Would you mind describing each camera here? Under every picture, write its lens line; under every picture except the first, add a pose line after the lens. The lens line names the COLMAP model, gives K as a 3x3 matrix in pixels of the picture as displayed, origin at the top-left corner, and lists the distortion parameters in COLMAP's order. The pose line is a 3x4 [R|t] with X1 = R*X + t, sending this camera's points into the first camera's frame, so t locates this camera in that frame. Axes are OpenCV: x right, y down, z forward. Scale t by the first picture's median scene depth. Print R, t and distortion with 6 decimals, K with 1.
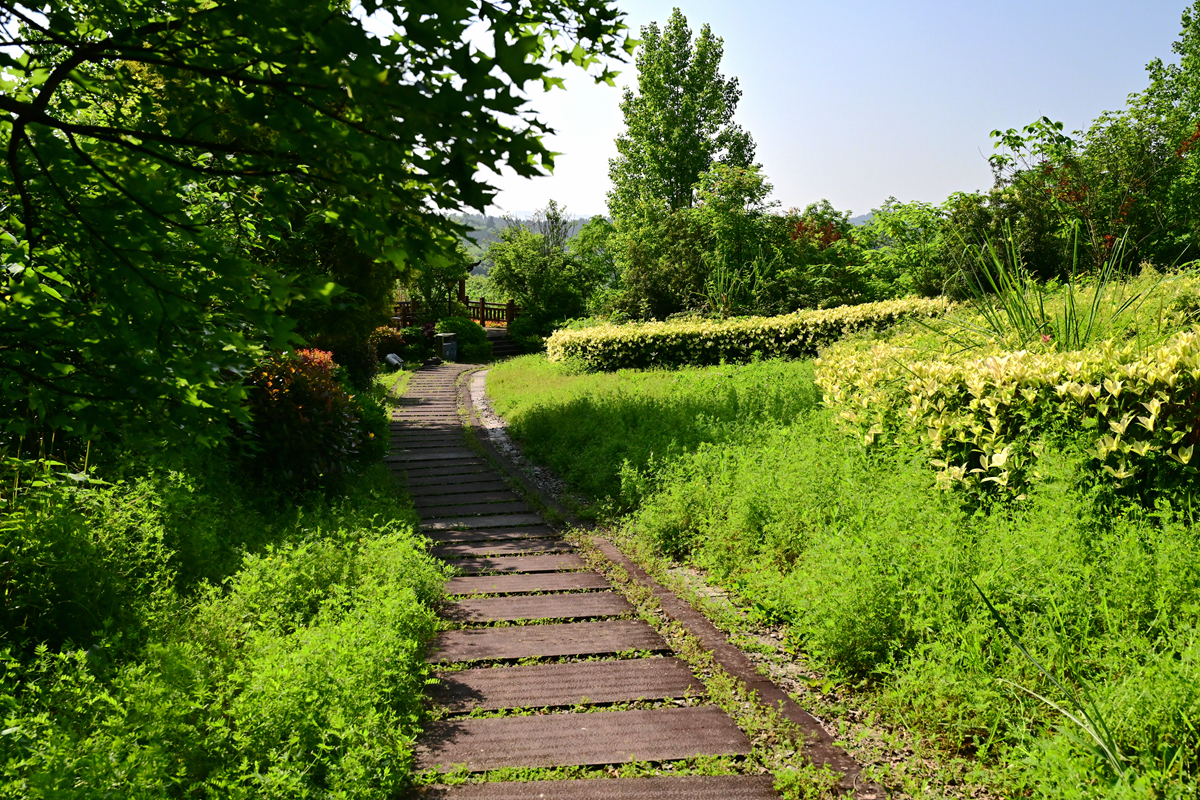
lens RADIAL K [[1182.9, 0, 600.7], [0, 1182.9, 400.2], [0, 0, 1]] dist [-0.008905, 0.000000]
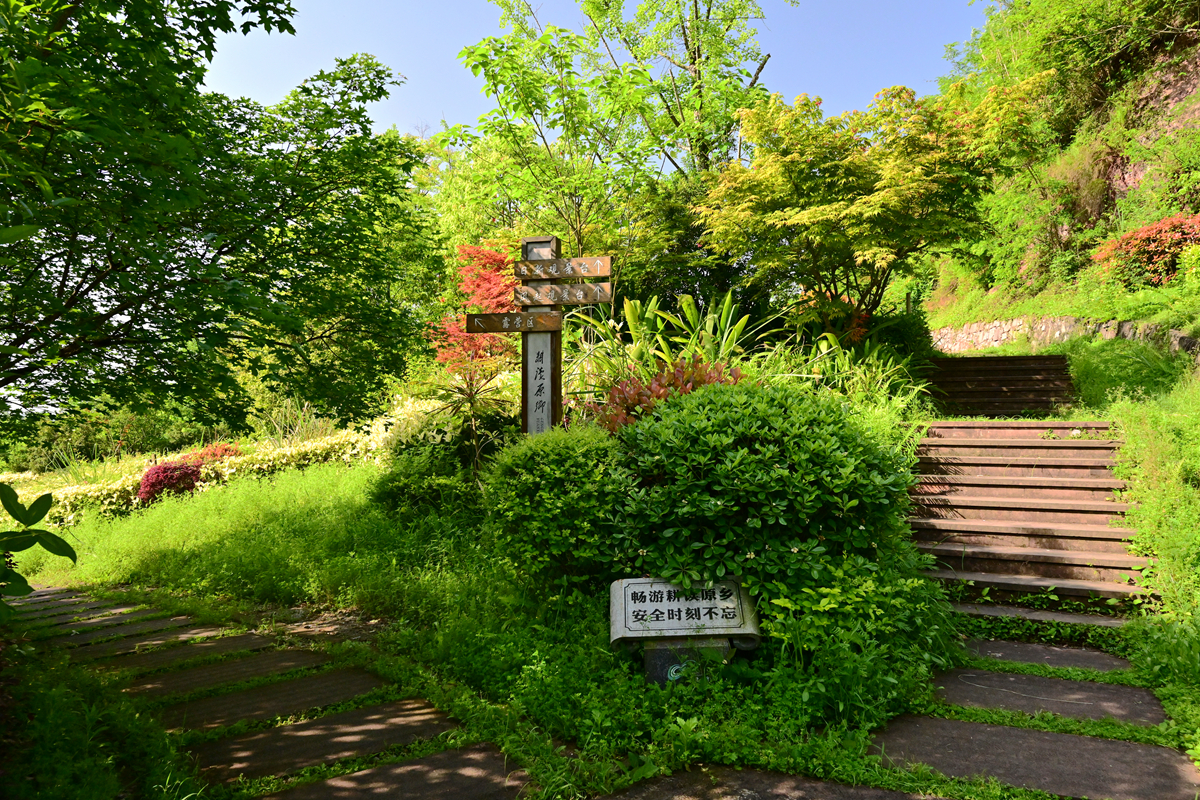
lens RADIAL K [[821.3, 0, 601.2], [0, 821.3, 401.5], [0, 0, 1]] dist [0.005681, 0.001490]
pose [[0.616781, 0.016022, 0.786972, -0.608948], [0.112647, 0.987705, -0.108395, 0.154258], [-0.779033, 0.155506, 0.607393, -1.730669]]
